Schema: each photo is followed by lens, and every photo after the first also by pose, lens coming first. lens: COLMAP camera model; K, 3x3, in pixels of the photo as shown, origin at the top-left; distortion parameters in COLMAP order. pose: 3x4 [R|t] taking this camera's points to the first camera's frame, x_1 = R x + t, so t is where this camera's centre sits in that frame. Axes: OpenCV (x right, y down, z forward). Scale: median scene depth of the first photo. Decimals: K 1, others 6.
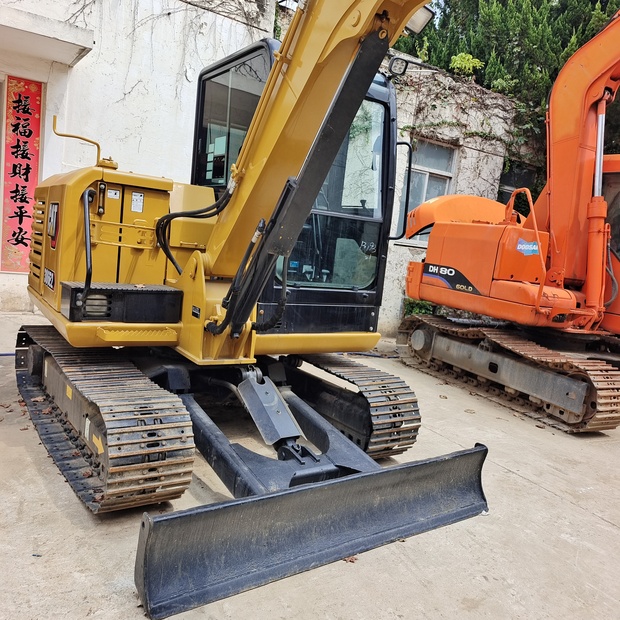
lens RADIAL K [[562.9, 0, 317.8], [0, 562.9, 310.3], [0, 0, 1]] dist [0.022790, 0.008312]
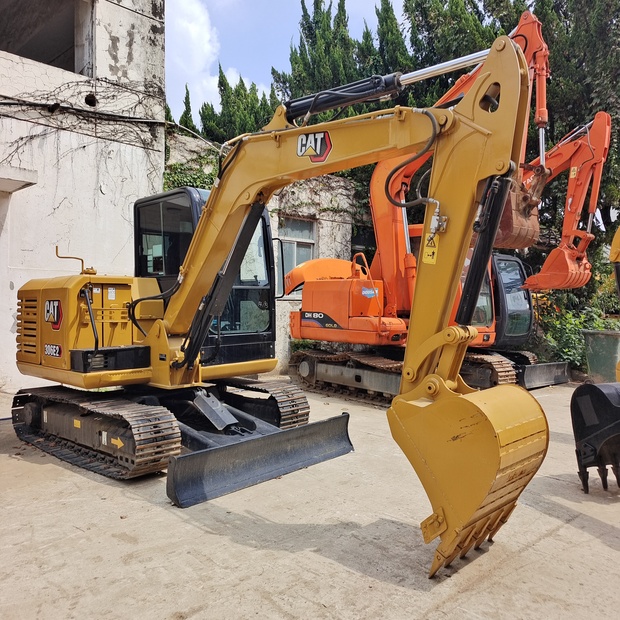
lens RADIAL K [[562.9, 0, 317.8], [0, 562.9, 310.3], [0, 0, 1]] dist [0.022790, 0.008312]
pose [[0.971591, -0.116799, 0.205836, -0.071093], [0.136529, 0.987037, -0.084364, 0.046272], [-0.193314, 0.110070, 0.974943, -0.461025]]
